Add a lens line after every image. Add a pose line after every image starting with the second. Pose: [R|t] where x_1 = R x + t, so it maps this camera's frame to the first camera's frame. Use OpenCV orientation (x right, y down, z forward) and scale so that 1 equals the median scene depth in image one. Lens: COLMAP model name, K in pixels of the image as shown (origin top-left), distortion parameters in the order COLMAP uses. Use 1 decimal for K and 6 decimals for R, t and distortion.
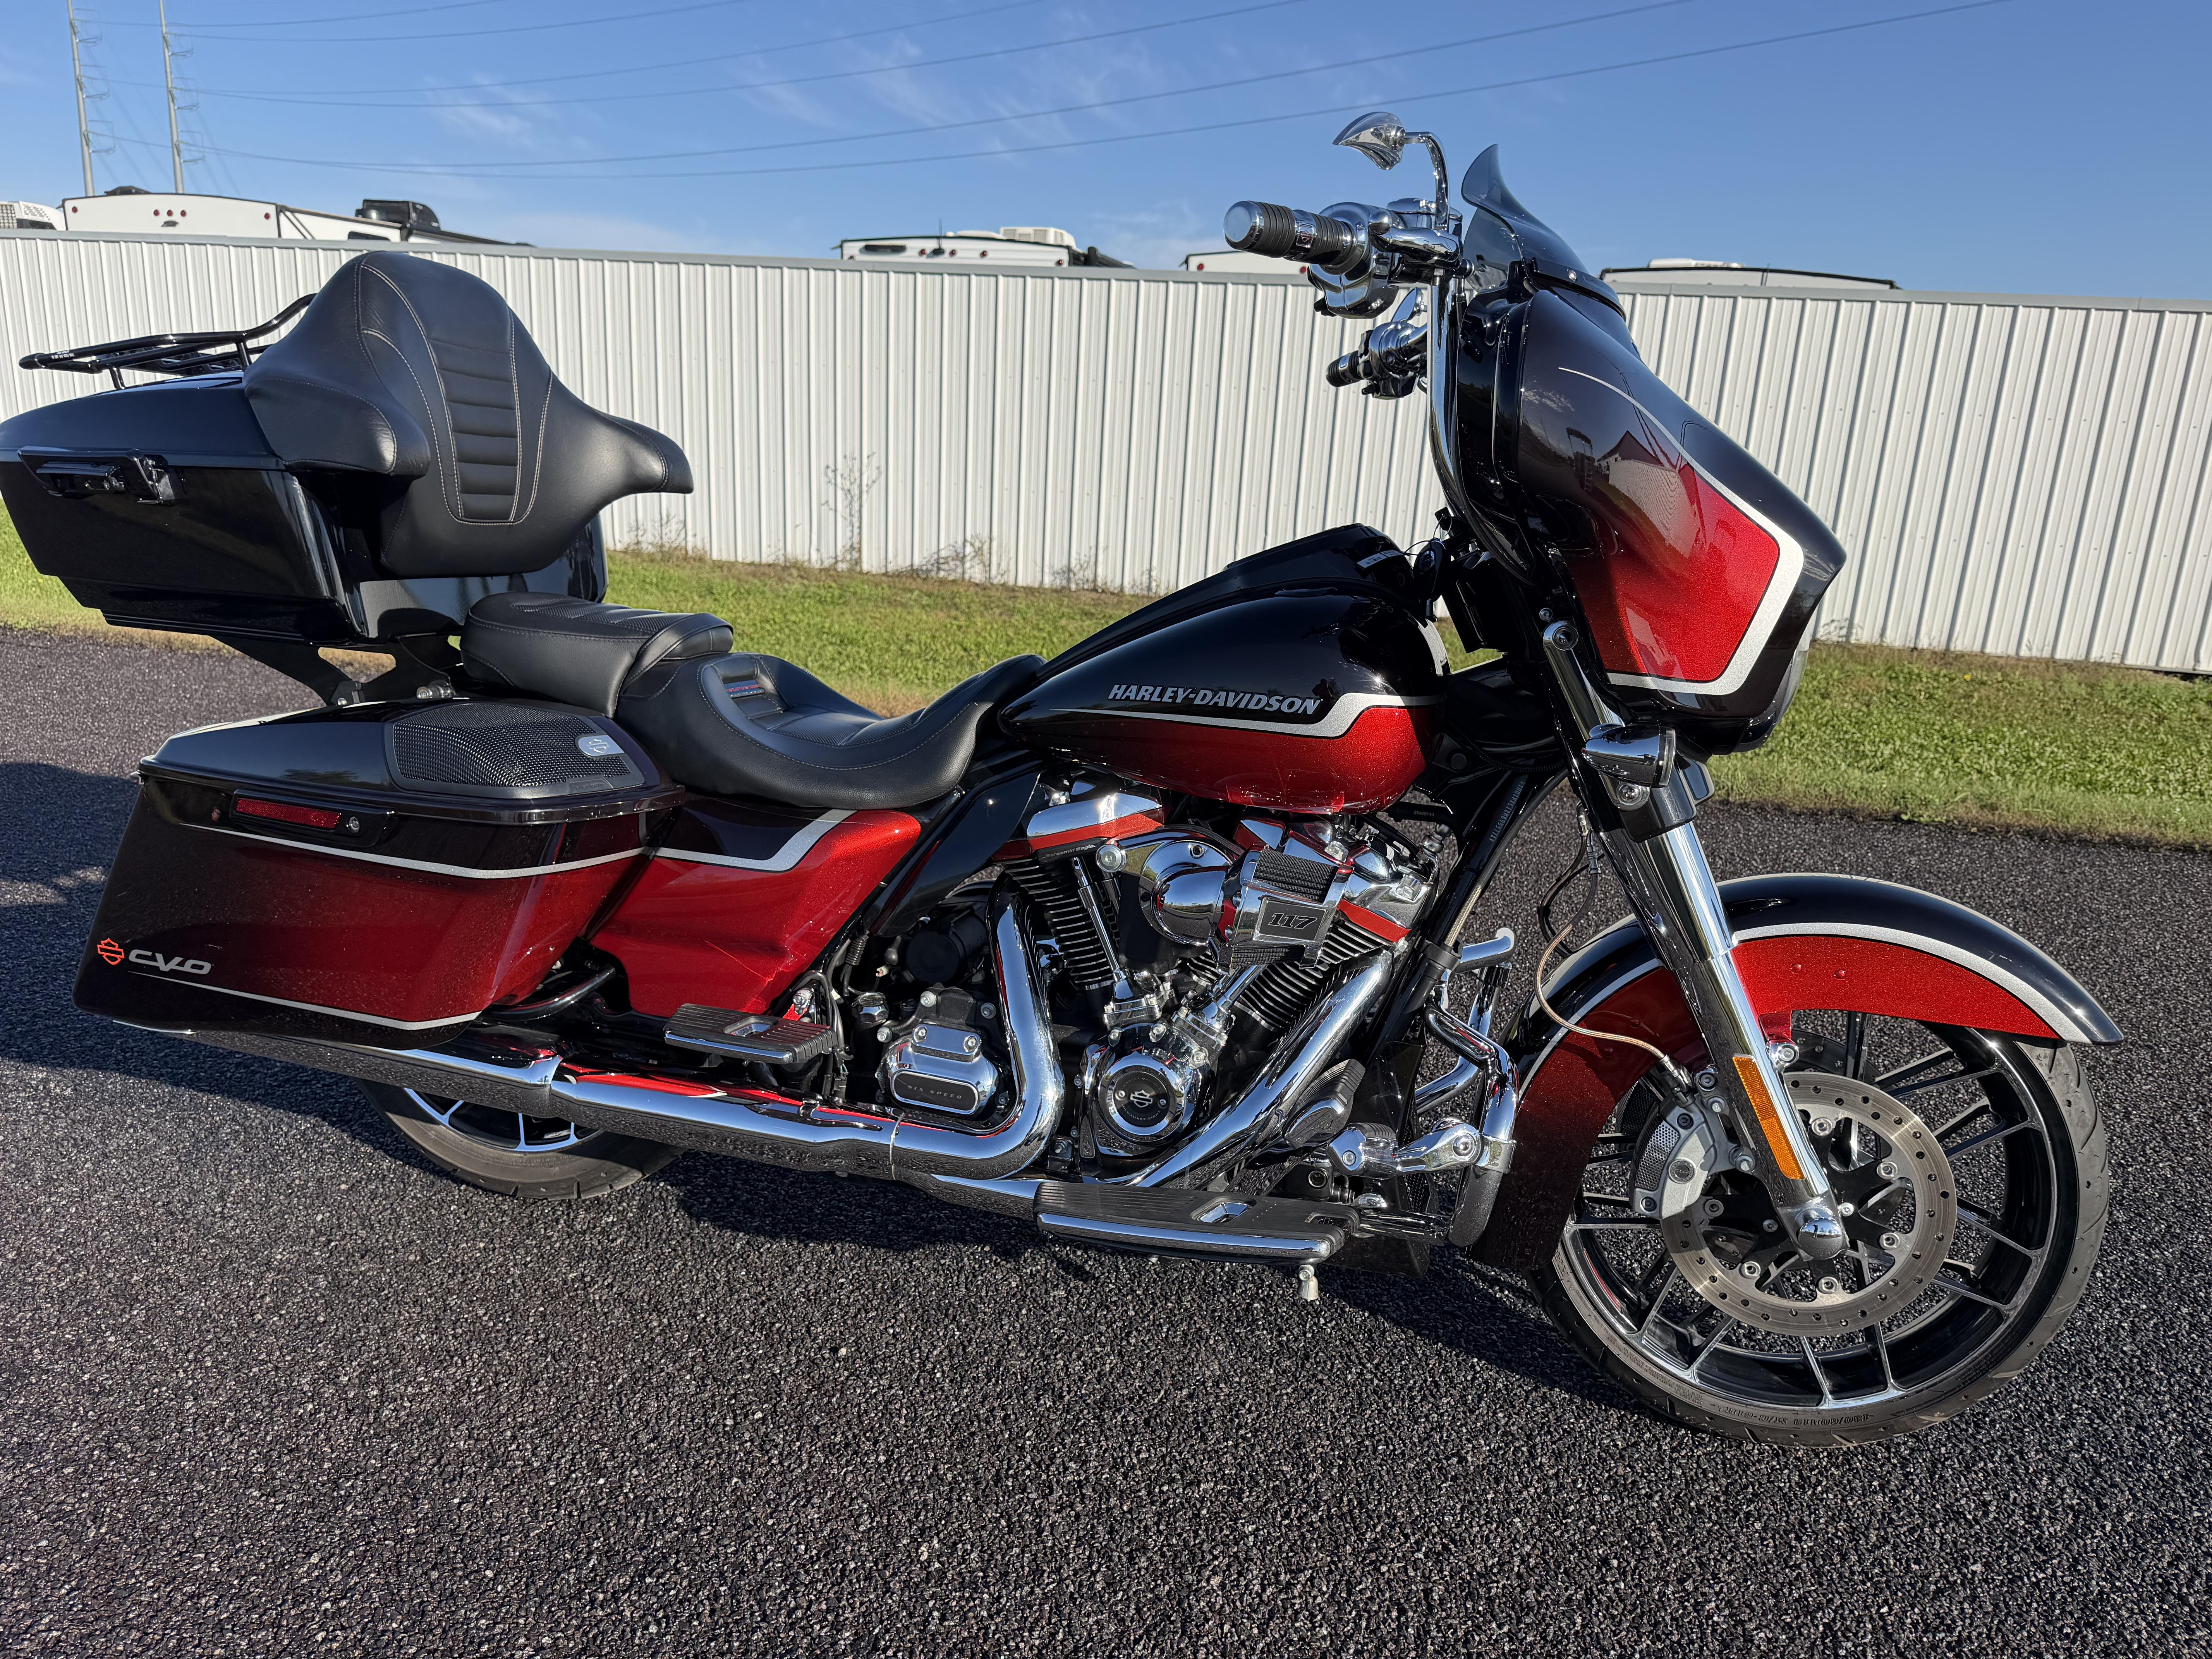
lens RADIAL K [[1561.0, 0, 1105.7], [0, 1561.0, 835.0], [0, 0, 1]] dist [0.017075, -0.028084]
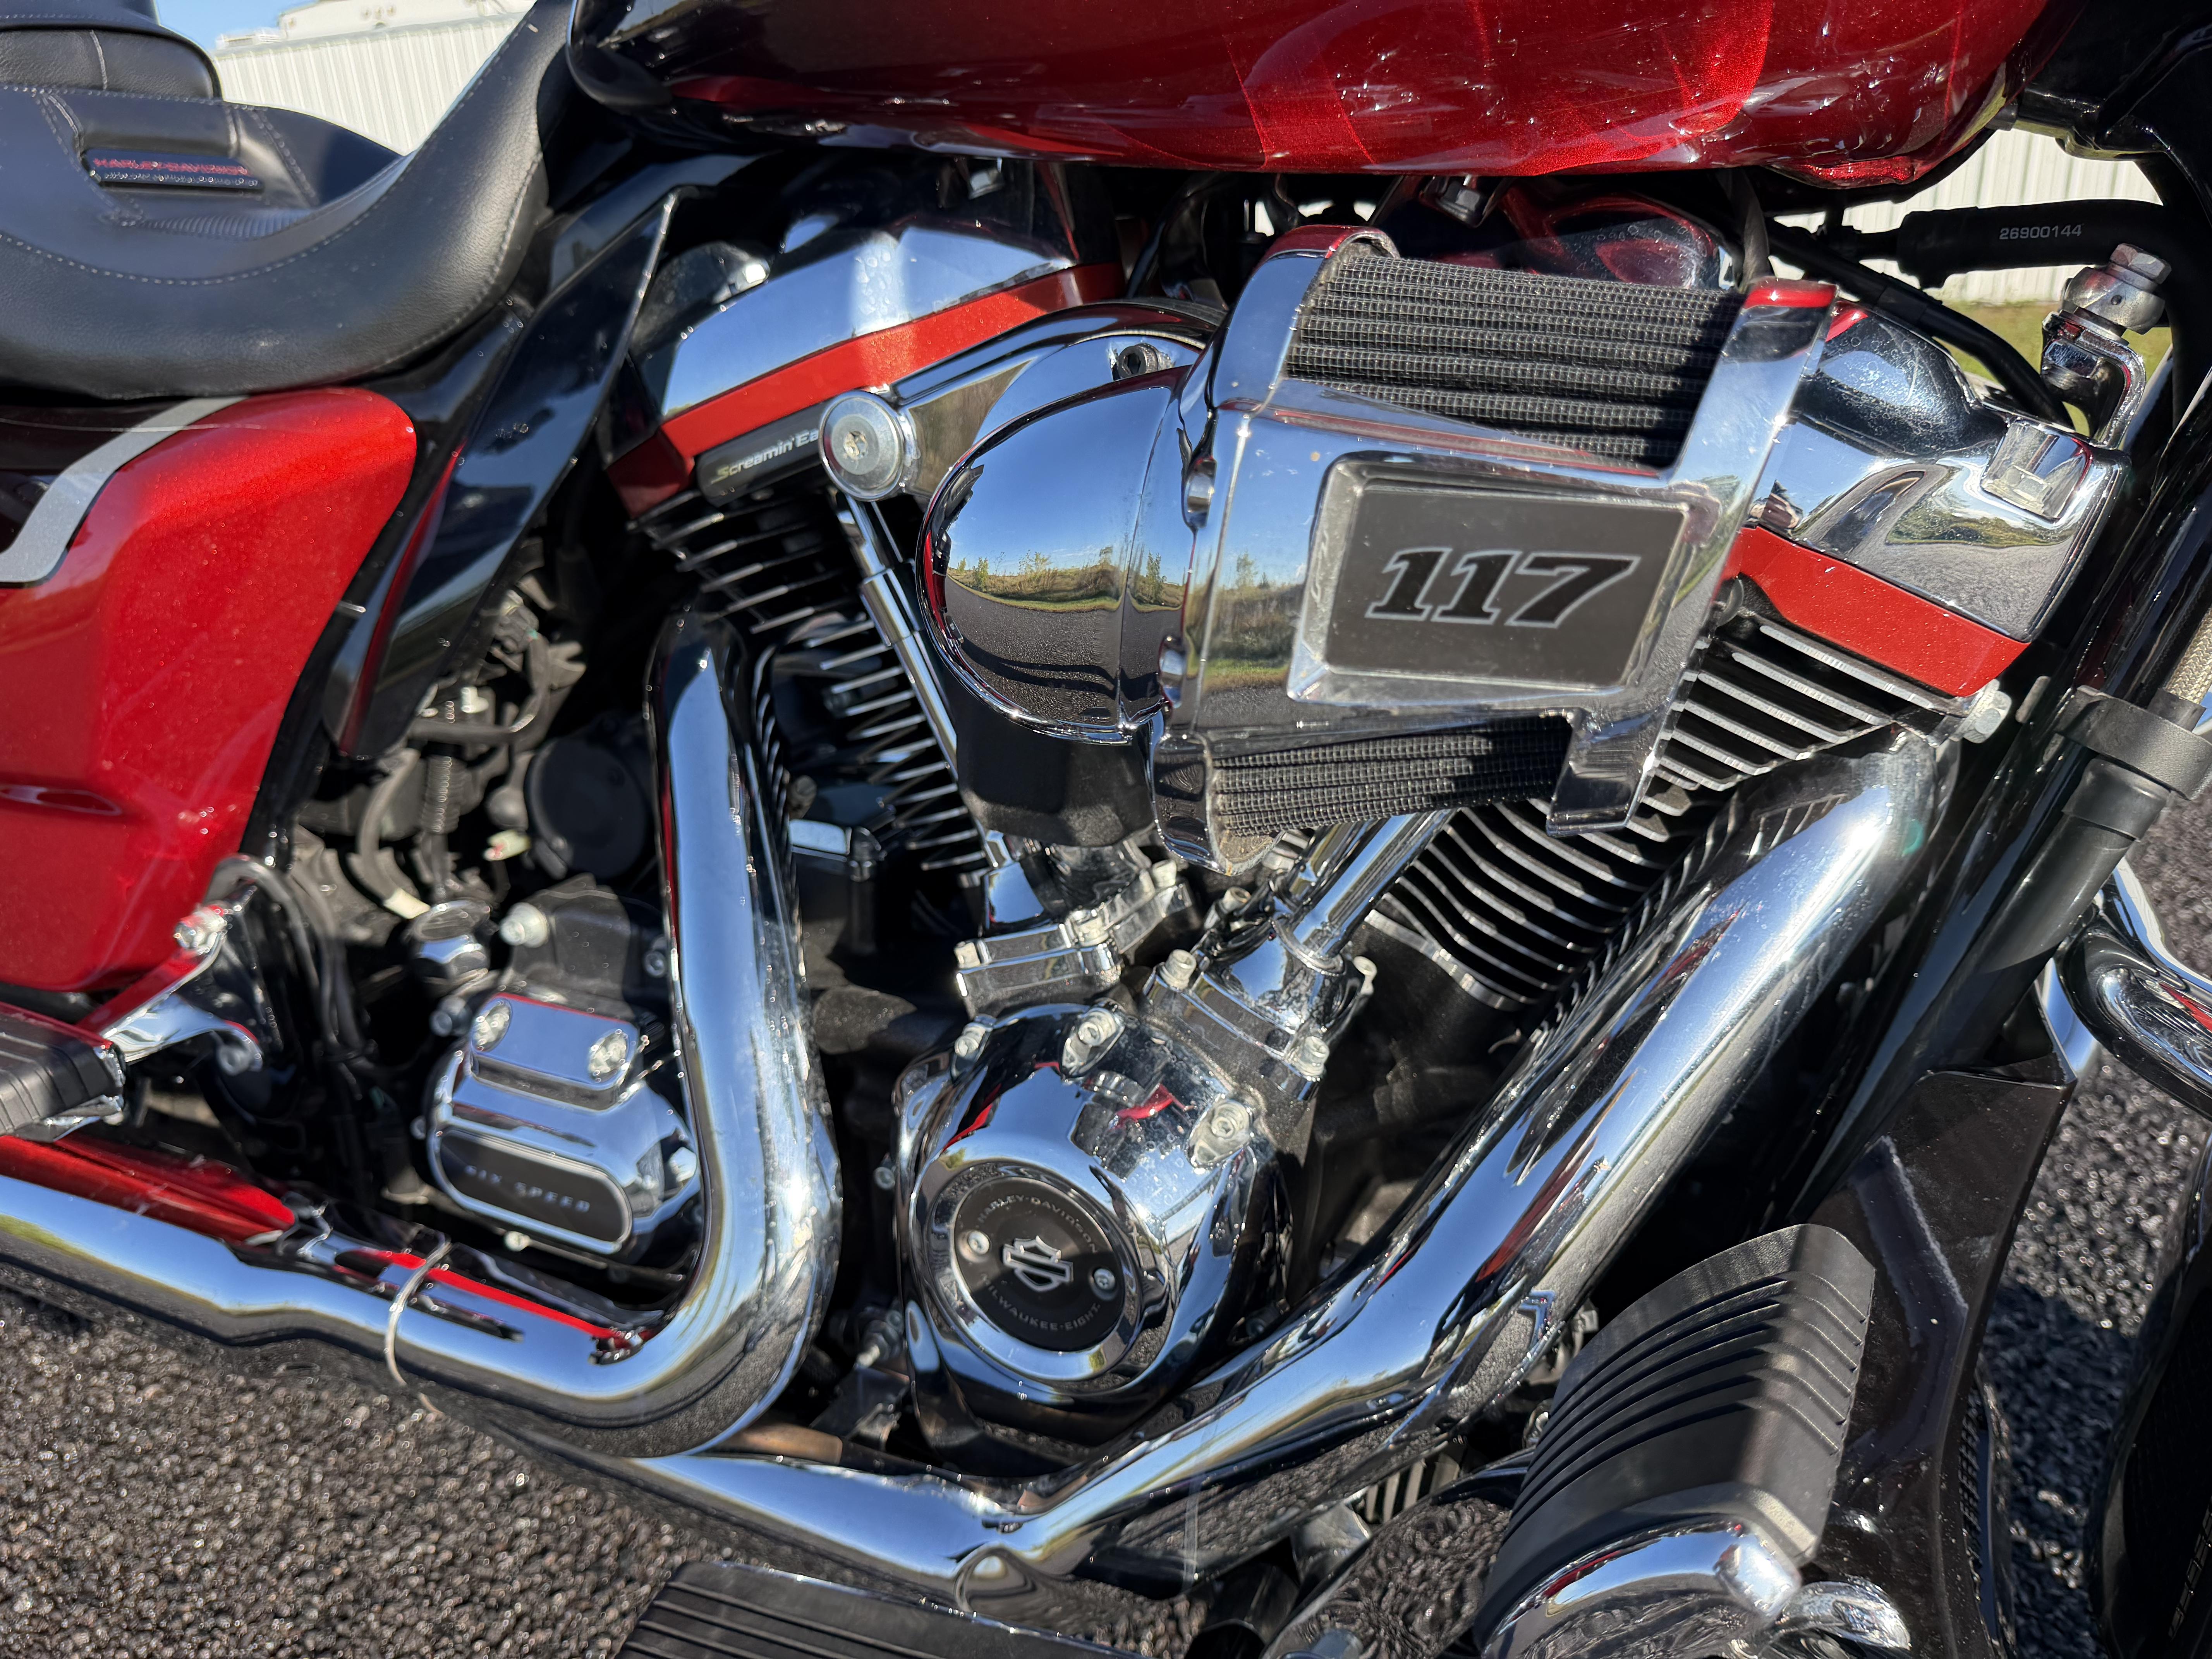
lens RADIAL K [[1561.0, 0, 1103.4], [0, 1561.0, 832.4], [0, 0, 1]] dist [0.017075, -0.028084]
pose [[0.978478, -0.031624, -0.203912, 0.096750], [0.054450, 0.992733, 0.107318, 0.054384], [0.199037, -0.116111, 0.973089, 0.705677]]
